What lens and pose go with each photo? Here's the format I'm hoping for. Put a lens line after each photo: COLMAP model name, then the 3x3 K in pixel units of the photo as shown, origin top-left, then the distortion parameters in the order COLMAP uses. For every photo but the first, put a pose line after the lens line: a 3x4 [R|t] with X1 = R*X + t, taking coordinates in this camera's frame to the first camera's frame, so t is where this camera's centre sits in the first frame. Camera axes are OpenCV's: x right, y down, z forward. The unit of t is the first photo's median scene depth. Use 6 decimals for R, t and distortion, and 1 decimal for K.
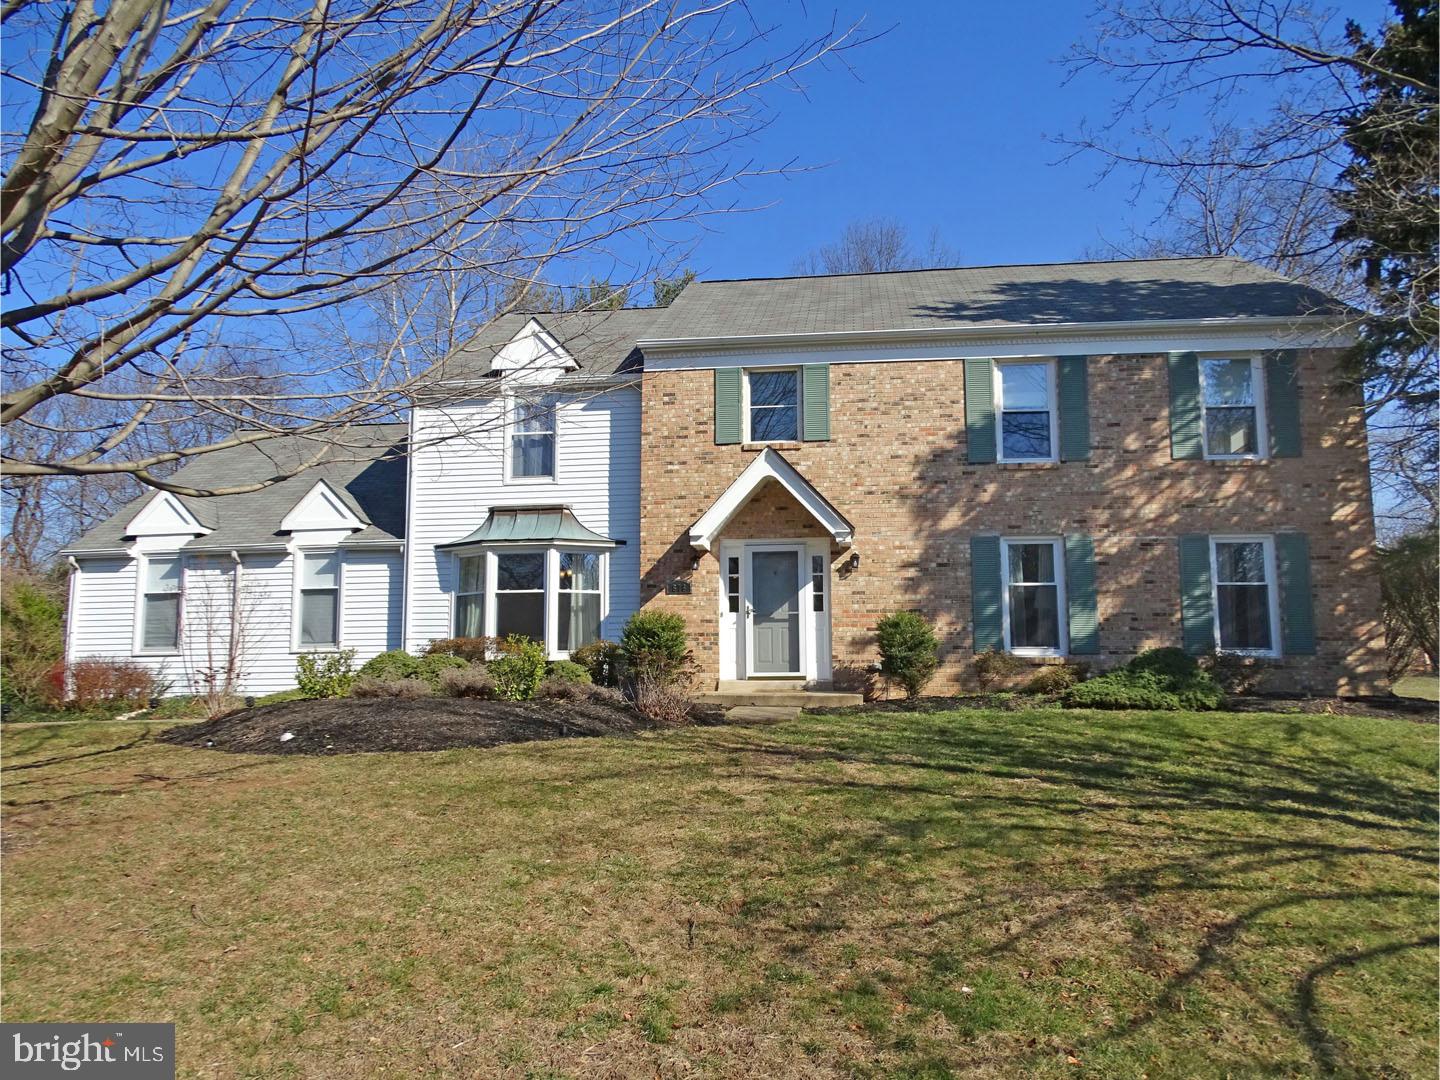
lens RADIAL K [[1028.1, 0, 720.0], [0, 1028.1, 540.0], [0, 0, 1]] dist [0.001792, 0.000704]
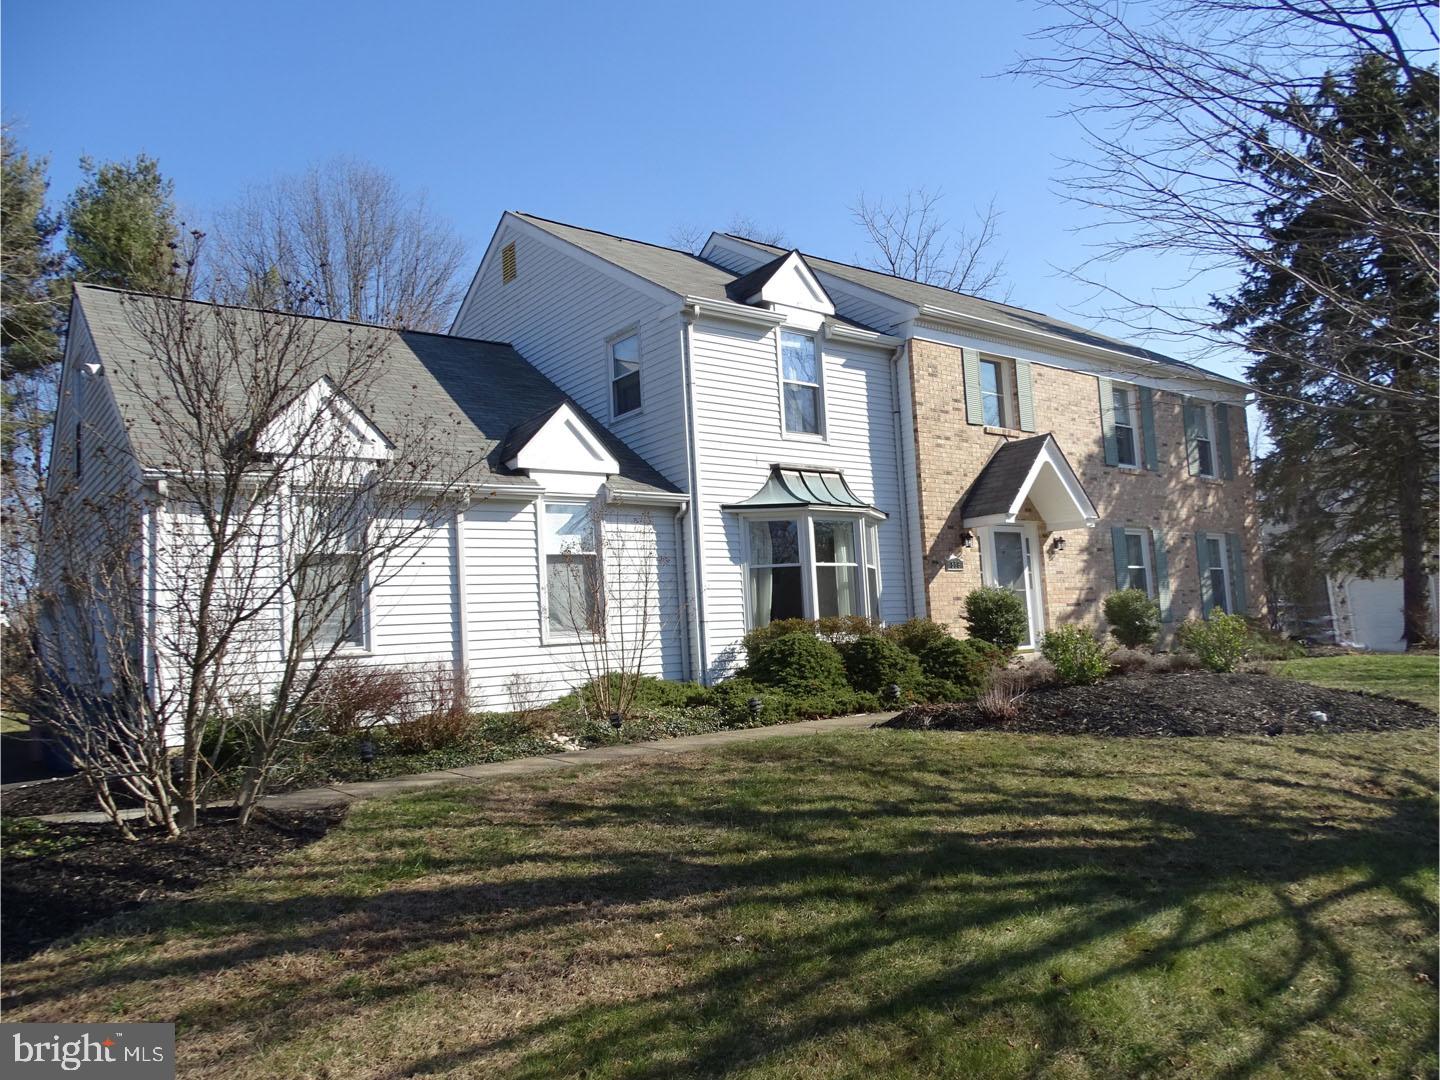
lens RADIAL K [[1074.0, 0, 720.0], [0, 1074.0, 540.0], [0, 0, 1]] dist [0.001625, 0.001725]
pose [[0.704438, 0.037521, 0.708773, -0.879164], [-0.051011, 0.998696, -0.002170, 0.034746], [-0.707930, -0.034627, 0.705433, 0.404775]]
